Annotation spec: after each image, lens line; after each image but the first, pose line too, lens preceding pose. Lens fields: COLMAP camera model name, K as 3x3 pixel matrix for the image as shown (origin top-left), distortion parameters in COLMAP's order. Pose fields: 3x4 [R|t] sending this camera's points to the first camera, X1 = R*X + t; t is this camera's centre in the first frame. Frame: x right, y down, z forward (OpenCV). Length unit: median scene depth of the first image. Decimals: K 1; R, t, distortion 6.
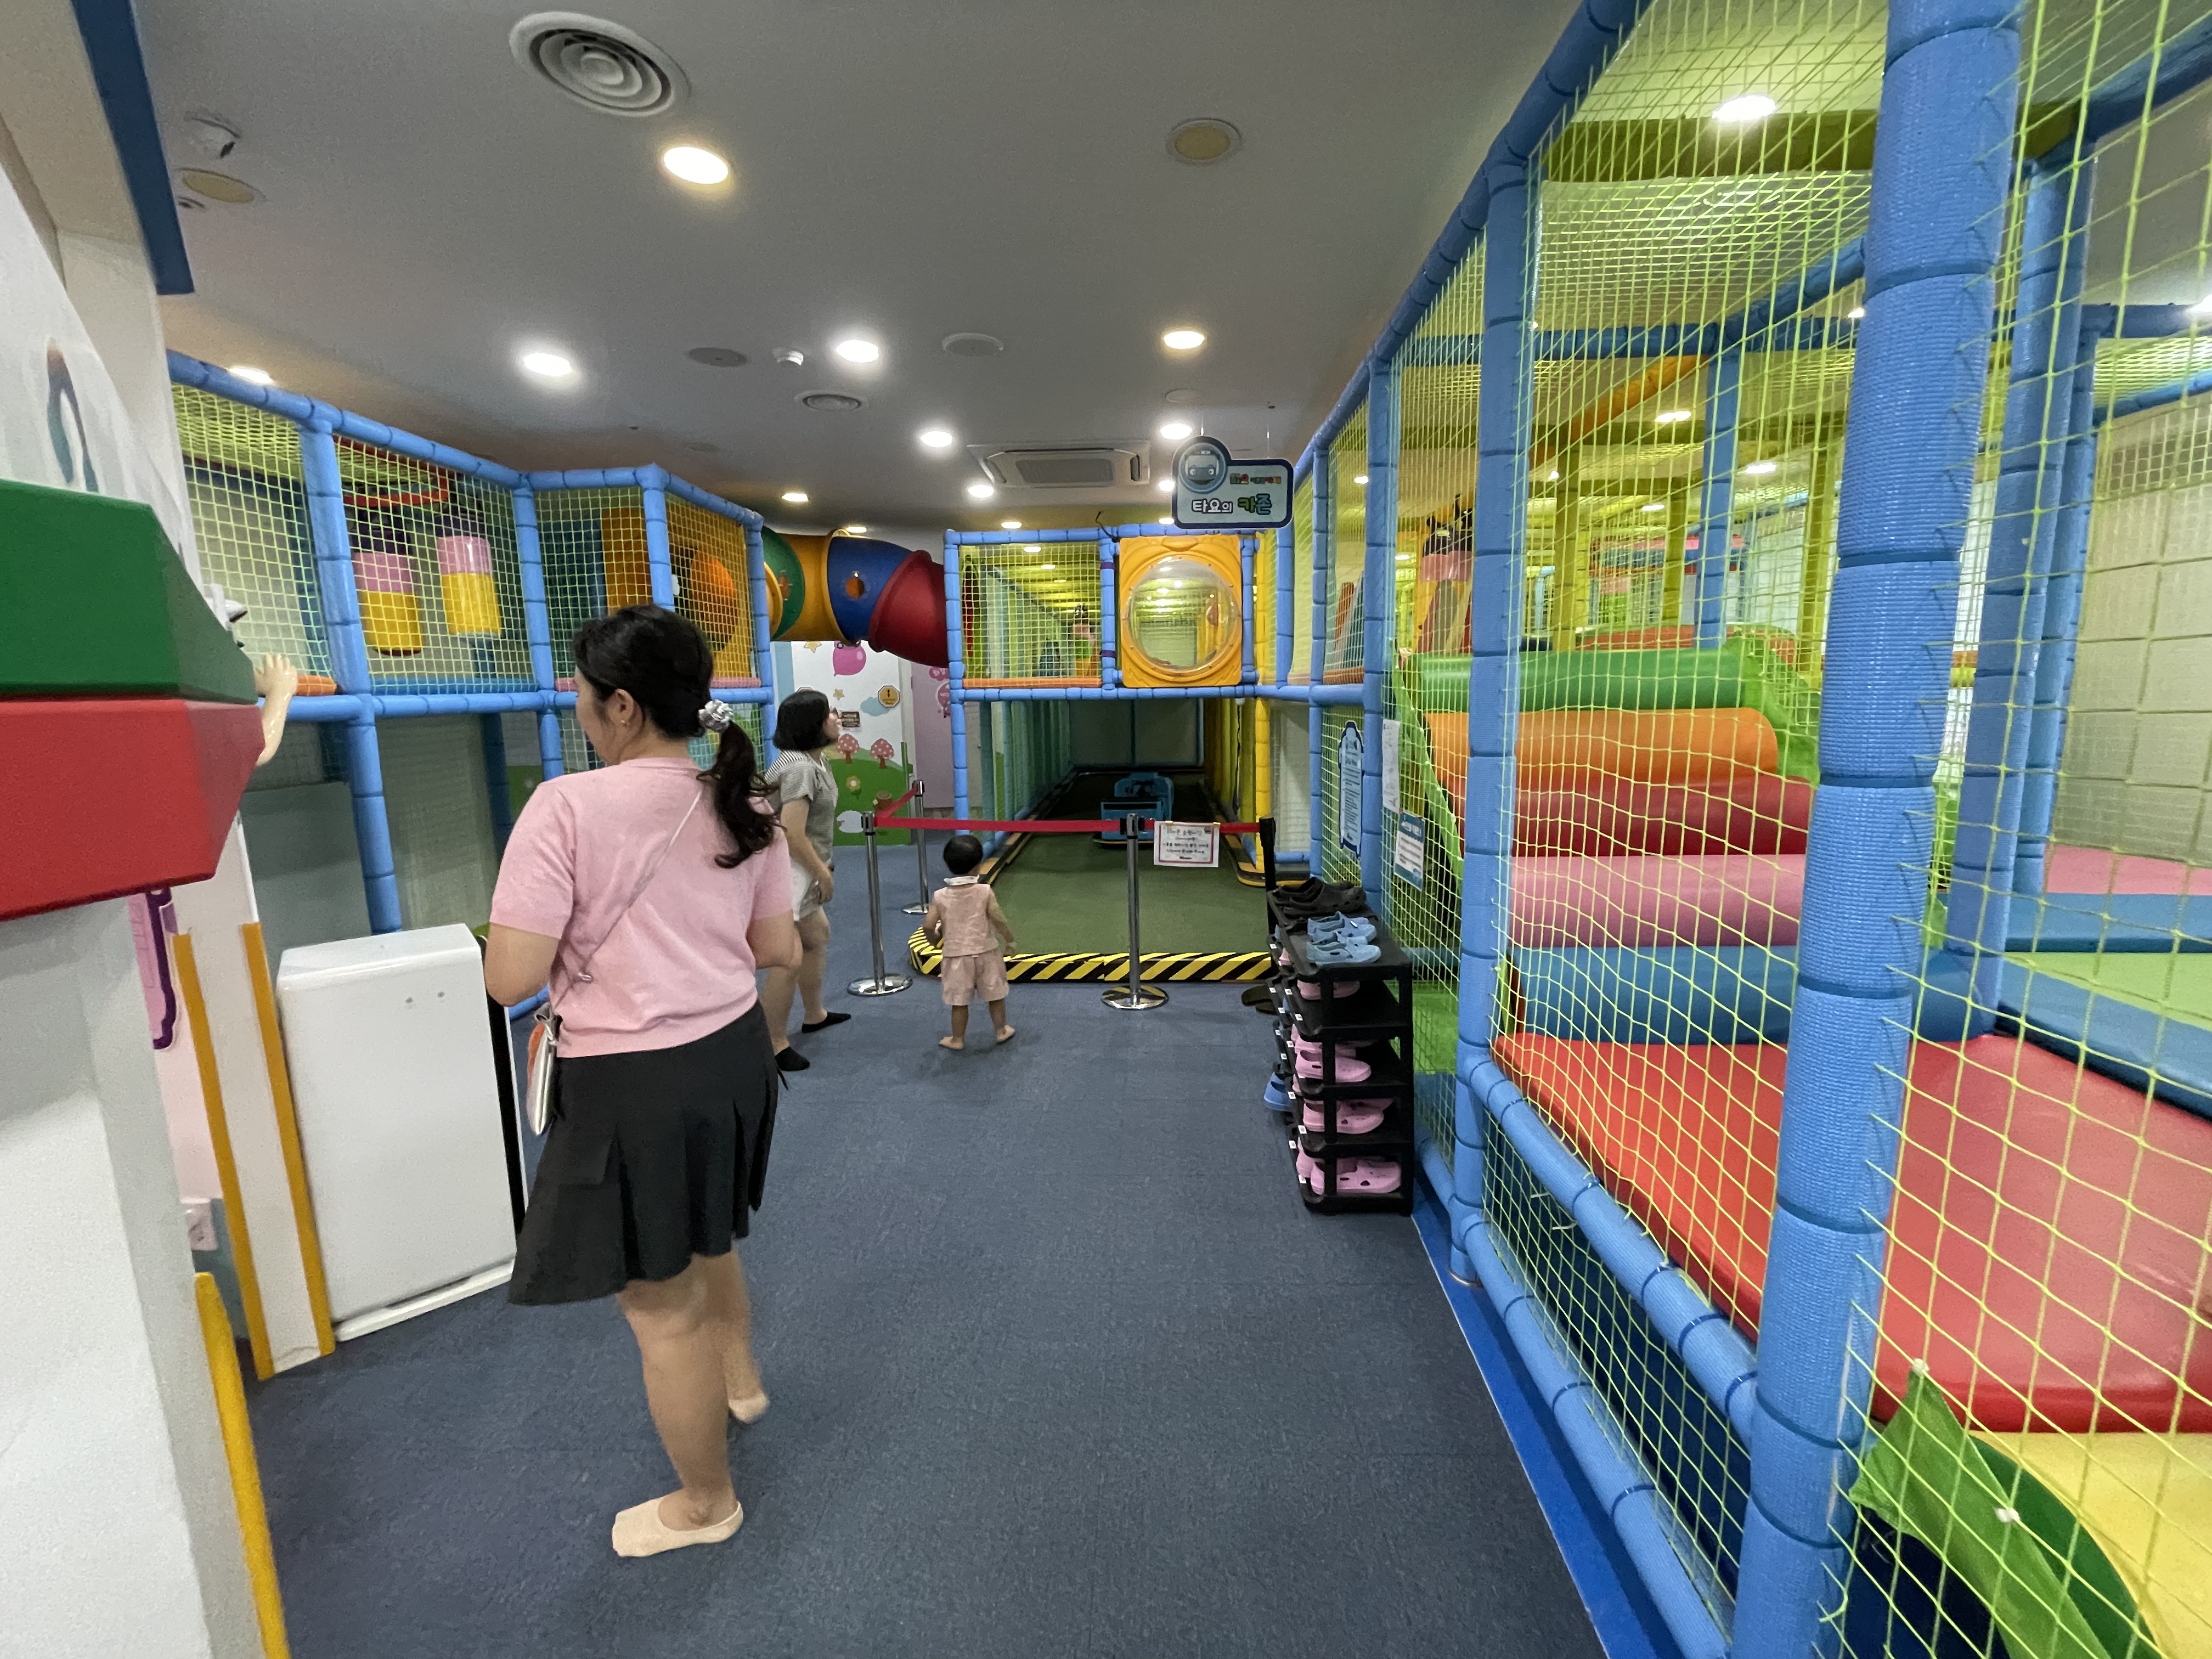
lens RADIAL K [[901.5, 0, 1110.0], [0, 901.5, 830.0], [0, 0, 1]] dist [0.000330, -0.000009]
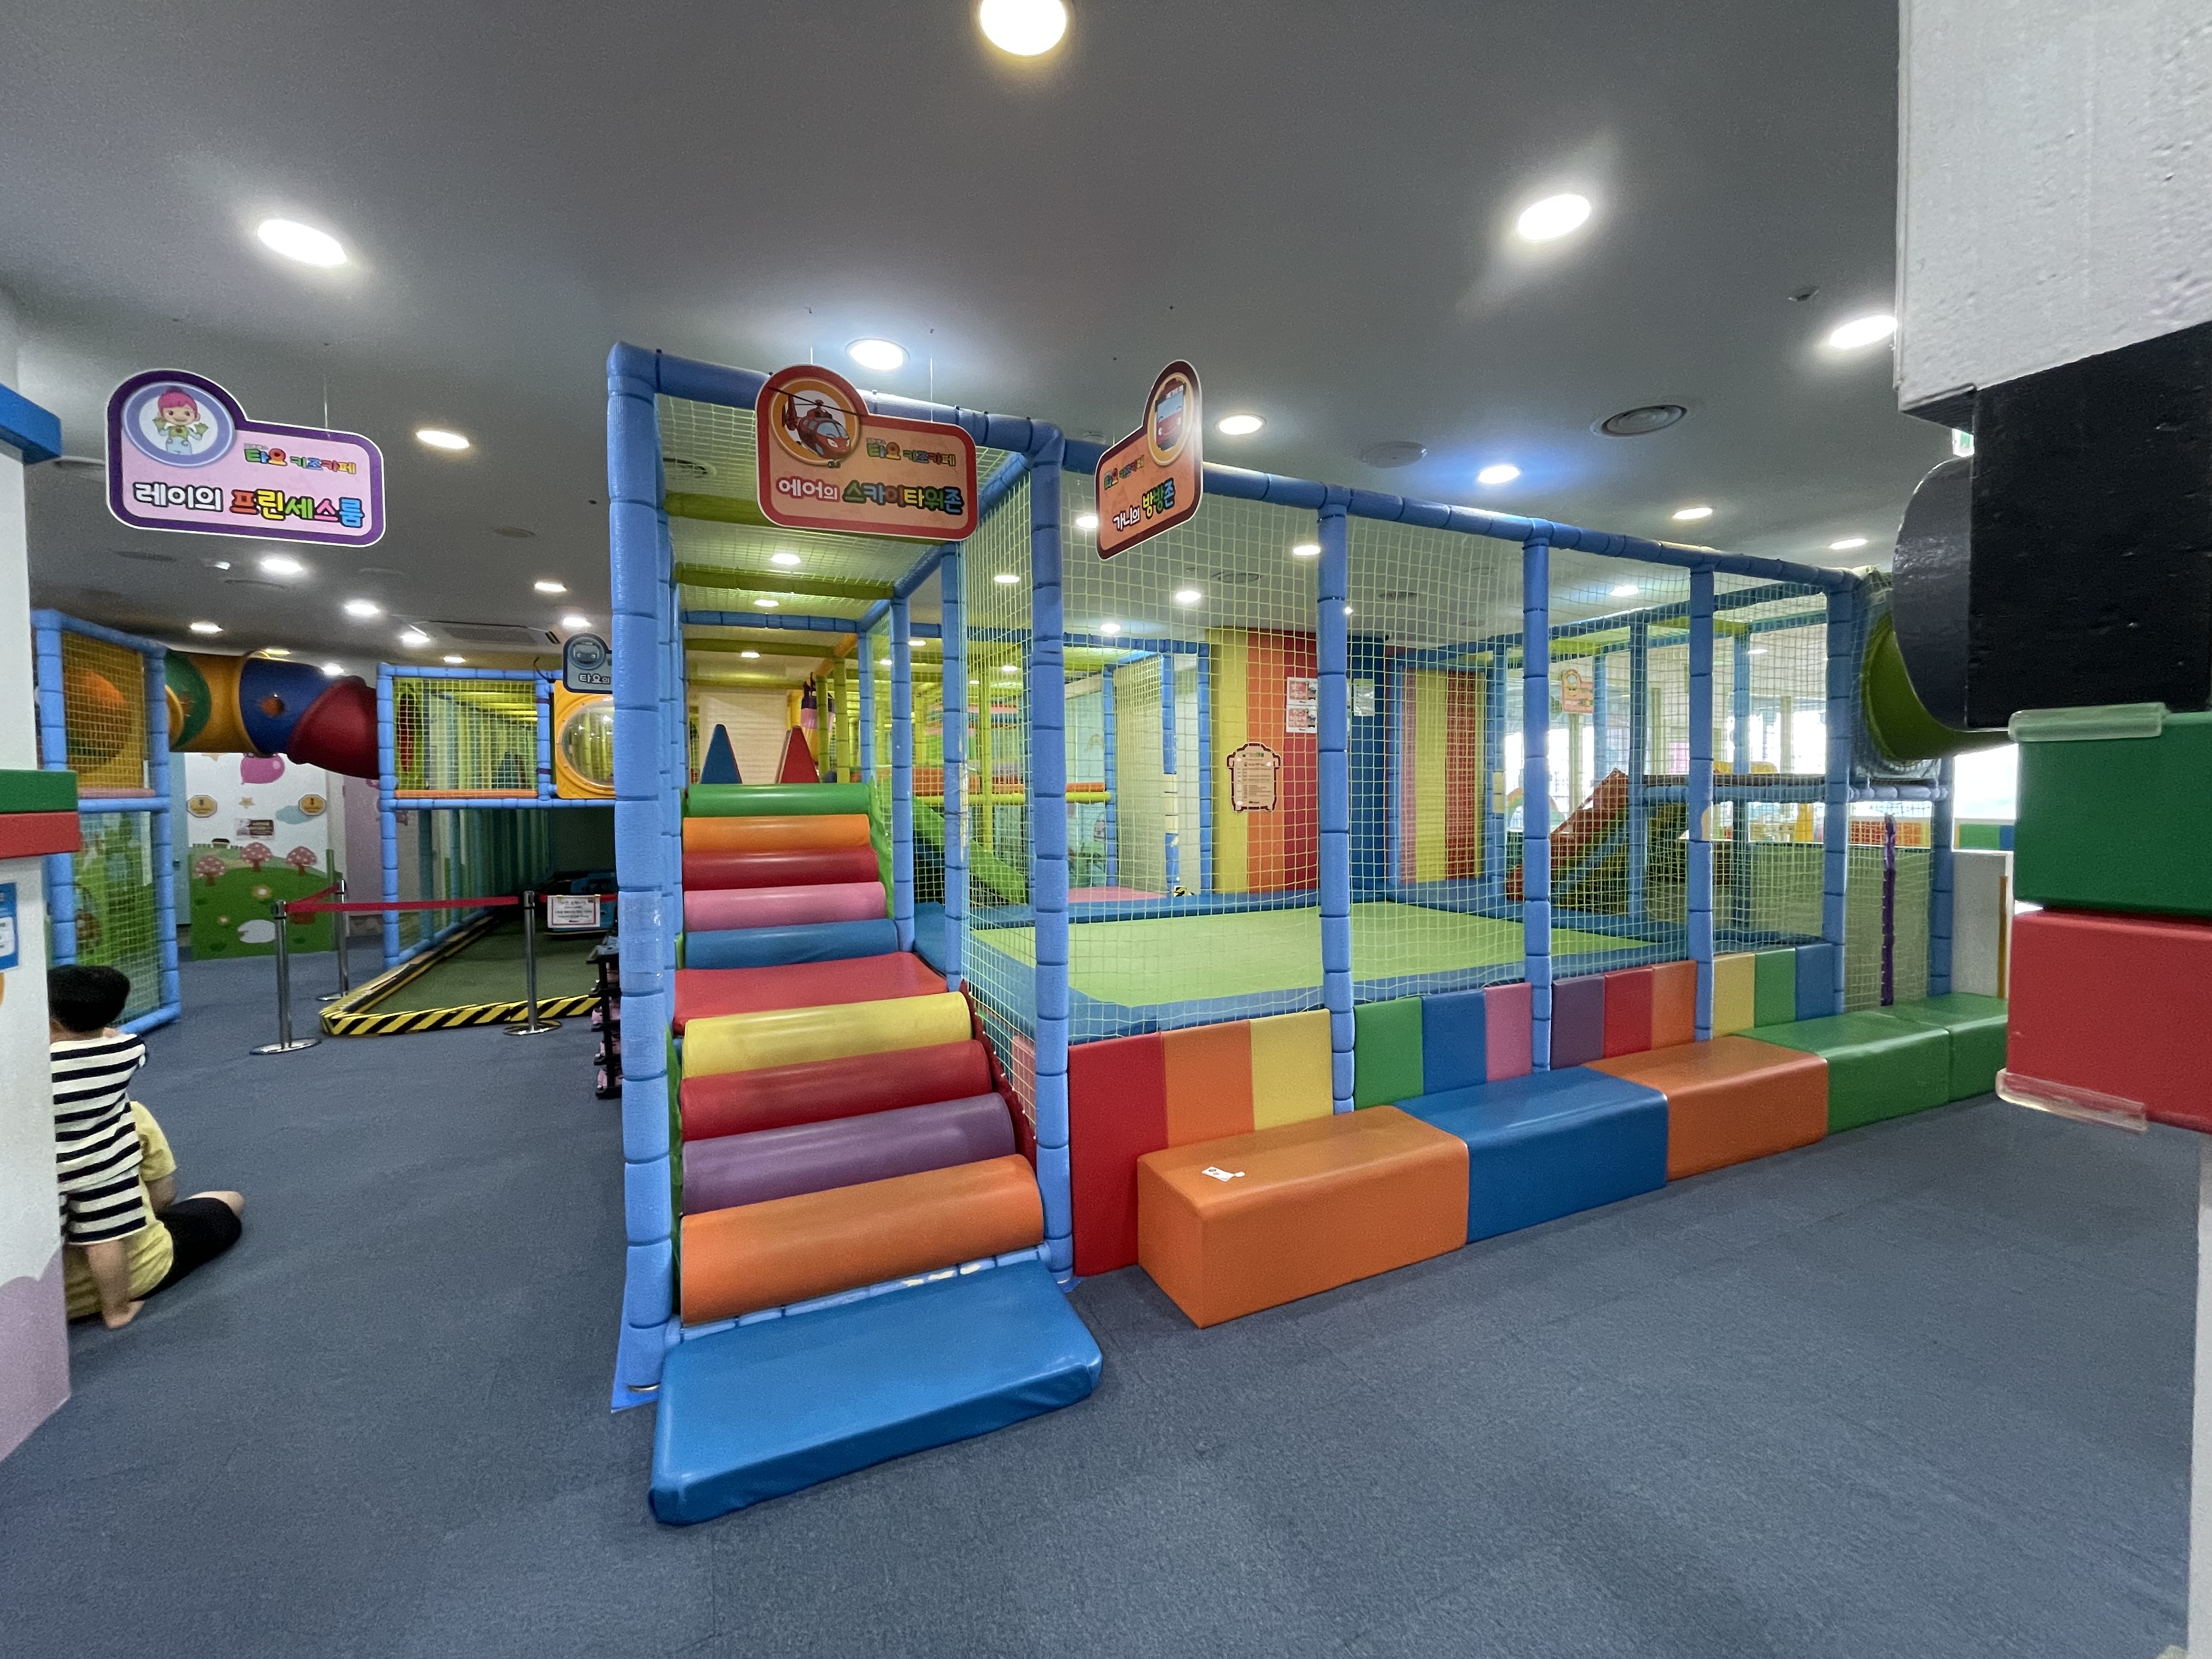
lens RADIAL K [[901.5, 0, 1105.0], [0, 901.5, 819.6], [0, 0, 1]] dist [0.000330, -0.000009]
pose [[0.889338, -0.004546, 0.457229, 0.114166], [0.064150, 0.991301, -0.114920, 0.057007], [-0.452729, 0.131534, 0.881893, -0.403769]]
